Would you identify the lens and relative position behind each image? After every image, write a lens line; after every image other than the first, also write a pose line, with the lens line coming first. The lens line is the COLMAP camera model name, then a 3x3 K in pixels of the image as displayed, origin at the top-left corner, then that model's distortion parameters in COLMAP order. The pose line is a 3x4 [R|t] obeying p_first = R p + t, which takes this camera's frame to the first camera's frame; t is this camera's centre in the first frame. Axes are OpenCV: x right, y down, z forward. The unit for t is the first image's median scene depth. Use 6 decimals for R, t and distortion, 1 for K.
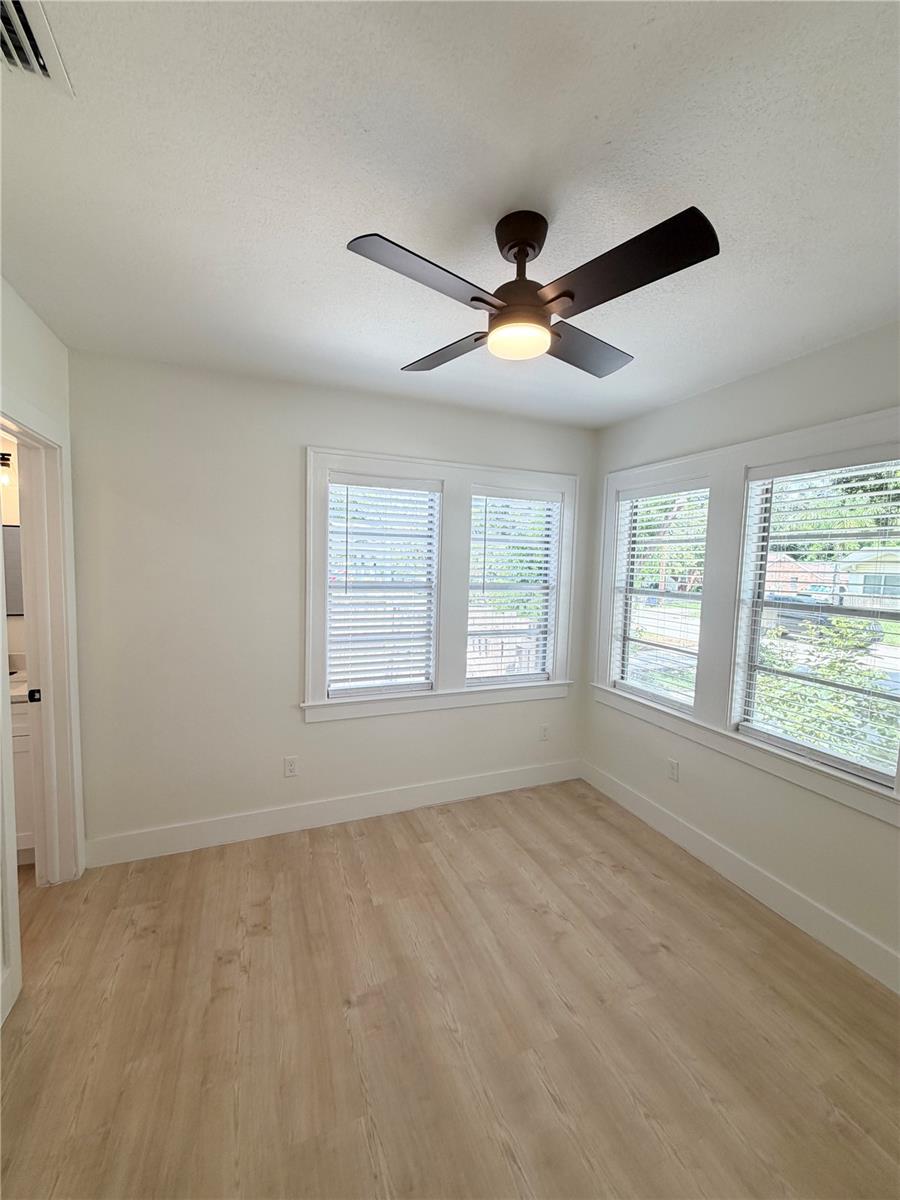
lens RADIAL K [[480.1, 0, 453.0], [0, 480.1, 600.9], [0, 0, 1]] dist [0.000575, 0.000552]
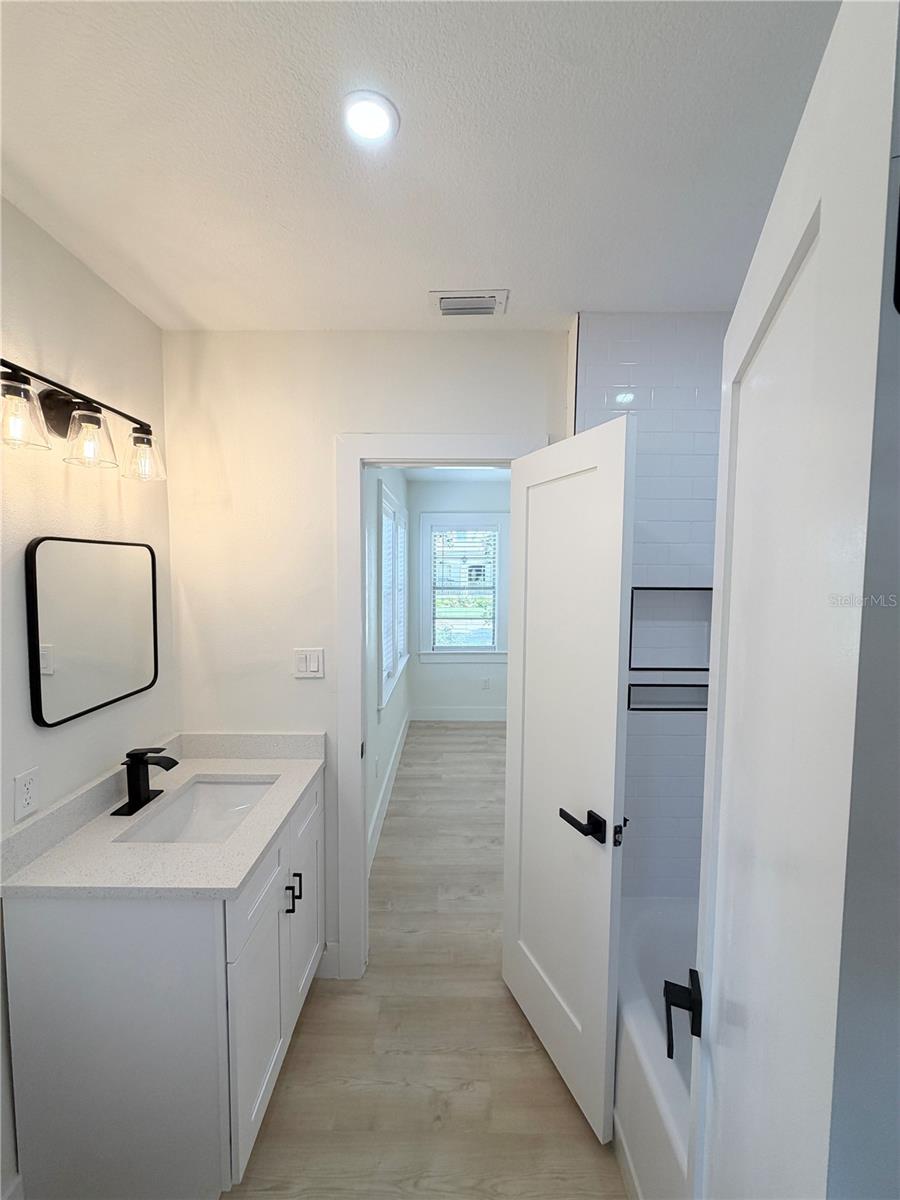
lens RADIAL K [[480.1, 0, 441.0], [0, 480.1, 591.5], [0, 0, 1]] dist [0.000575, 0.000552]
pose [[0.396533, -0.070467, 0.915312, -1.155545], [0.088962, 0.995307, 0.038085, -0.072322], [-0.913700, 0.066326, 0.400941, 0.369082]]
